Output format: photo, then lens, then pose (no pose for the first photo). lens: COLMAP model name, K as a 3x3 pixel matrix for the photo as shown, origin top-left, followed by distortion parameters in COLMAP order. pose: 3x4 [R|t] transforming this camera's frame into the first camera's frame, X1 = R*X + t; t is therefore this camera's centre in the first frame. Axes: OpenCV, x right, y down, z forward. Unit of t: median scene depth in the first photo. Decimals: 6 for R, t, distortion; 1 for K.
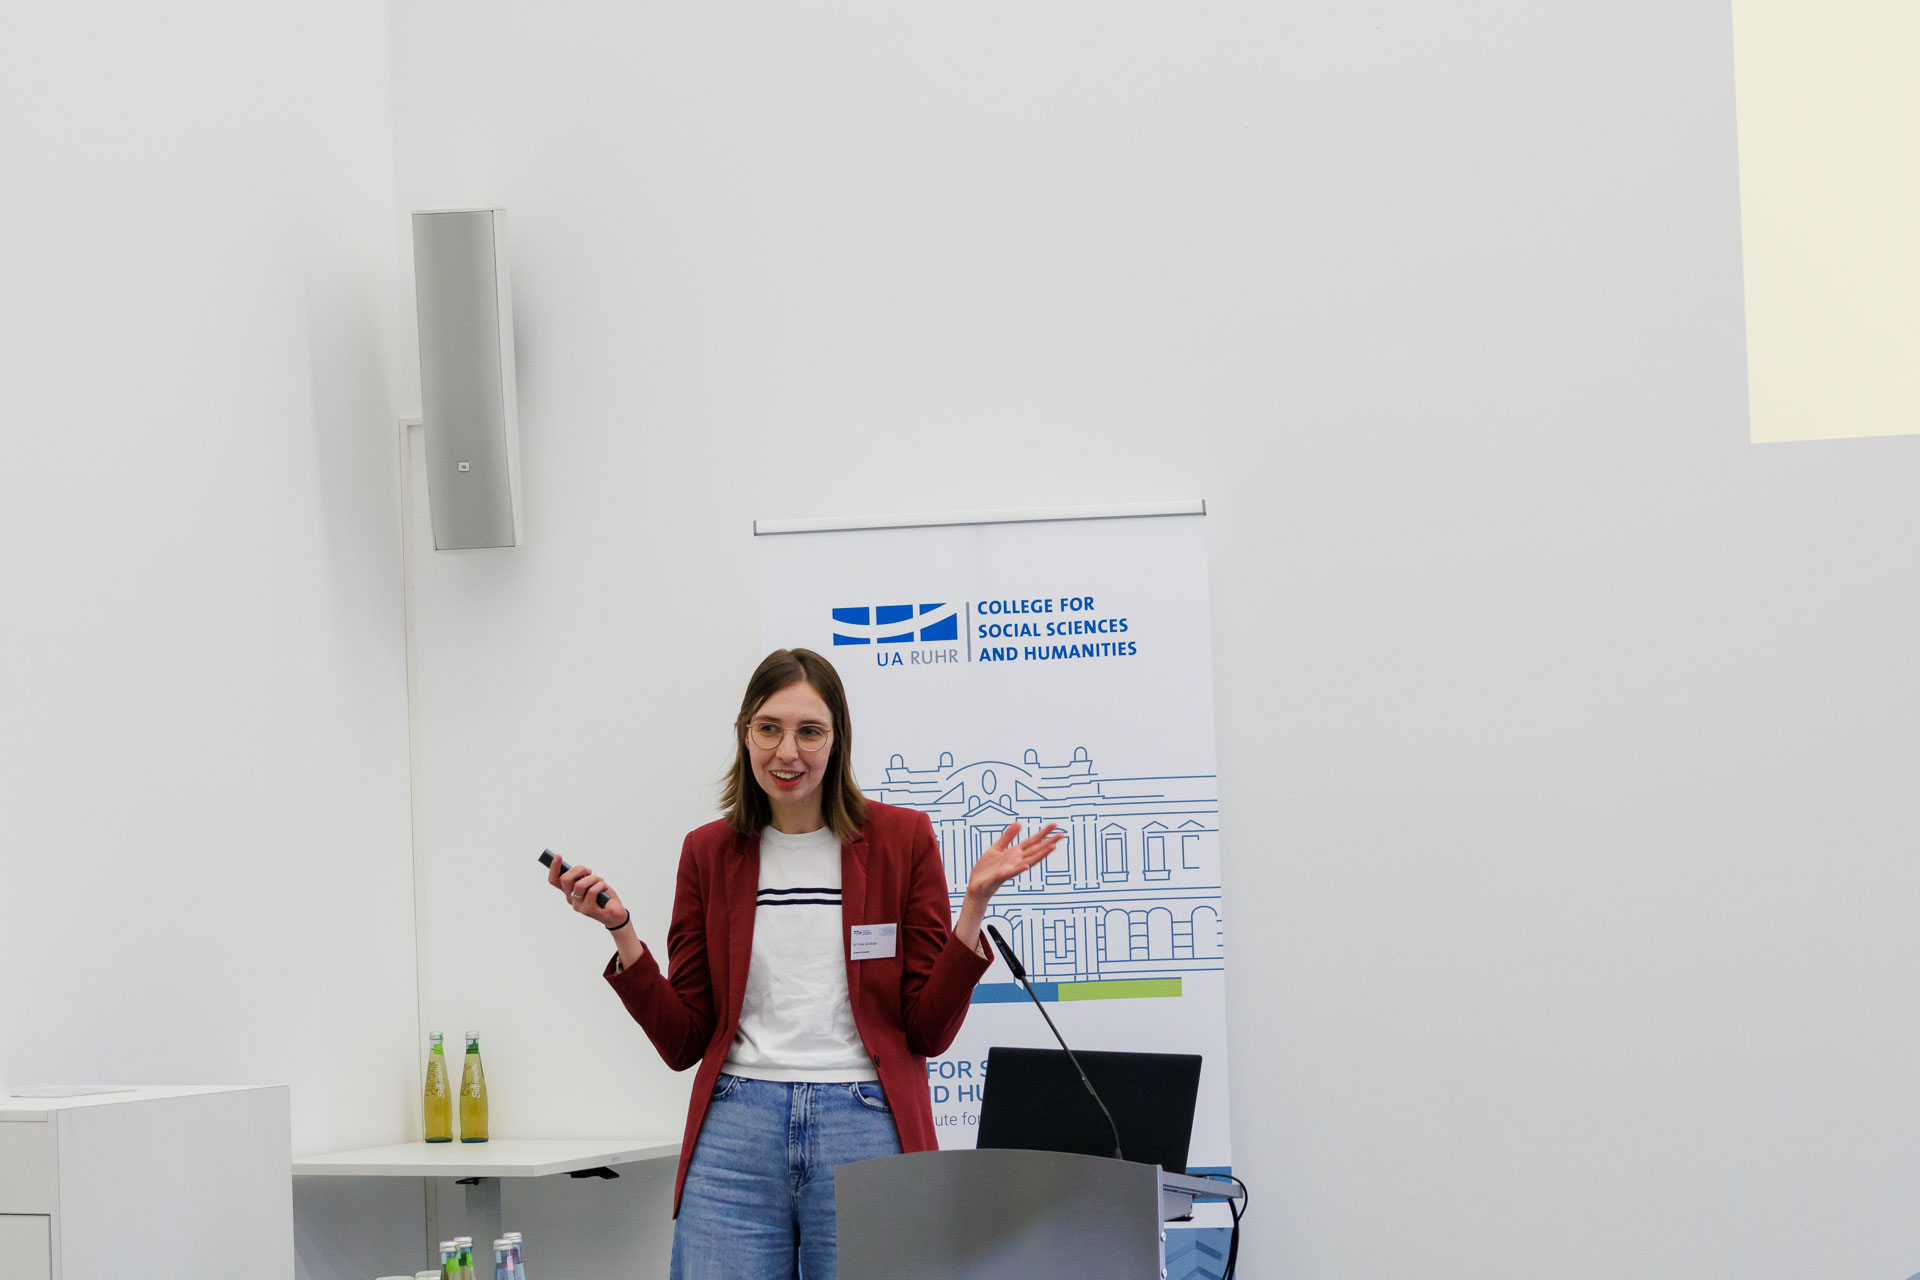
lens RADIAL K [[5248.1, 0, 960.0], [0, 5248.1, 640.0], [0, 0, 1]] dist [-0.072944, 0.520371]
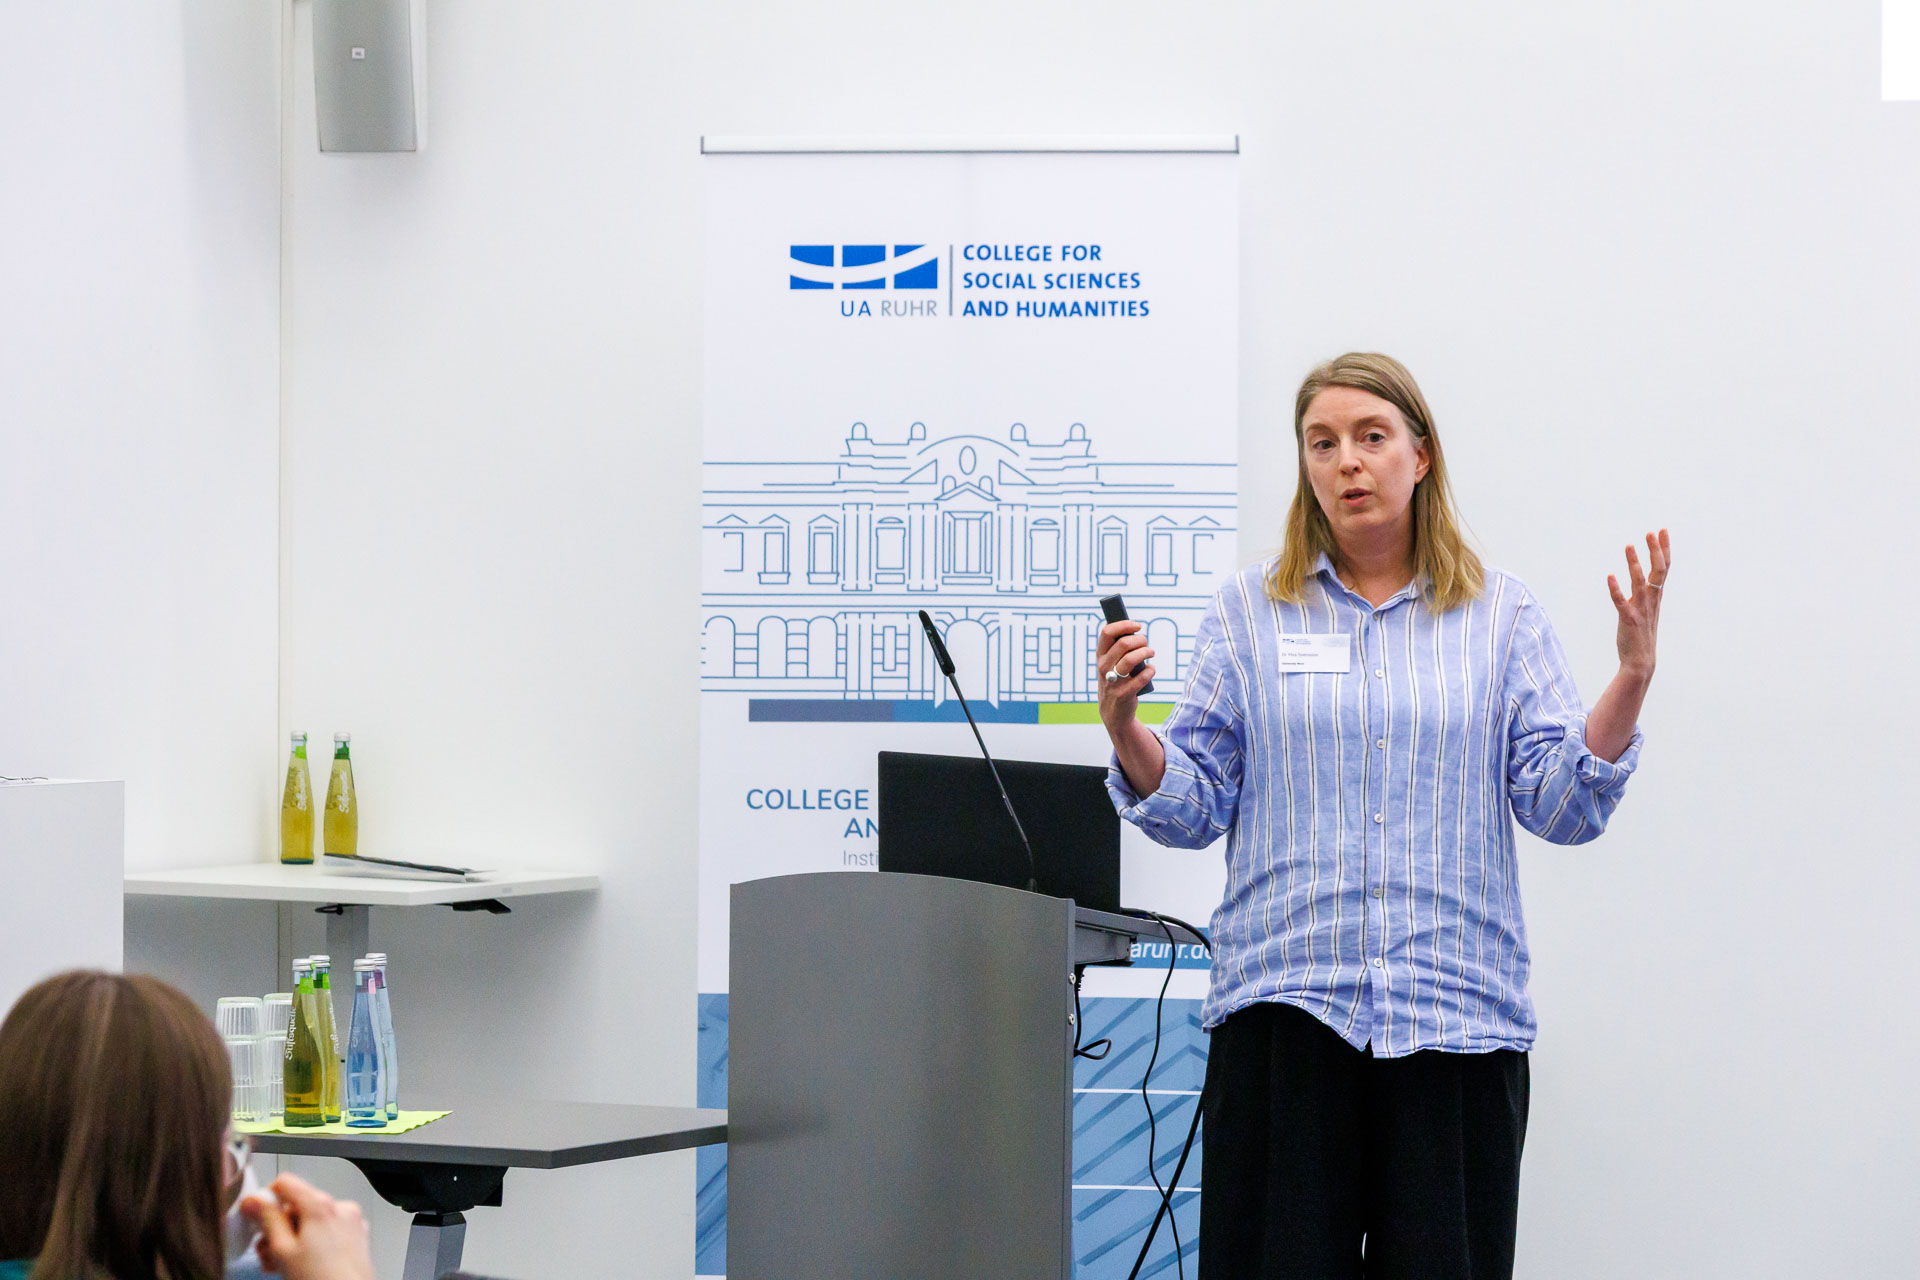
lens RADIAL K [[7960.7, 0, 1033.3], [0, 7960.7, 637.0], [0, 0, 1]] dist [-0.040581, 0.762438]
pose [[0.999050, 0.042711, -0.008676, 0.028308], [-0.042189, 0.997684, 0.053358, -0.013149], [0.010935, -0.052941, 0.998538, -0.273667]]
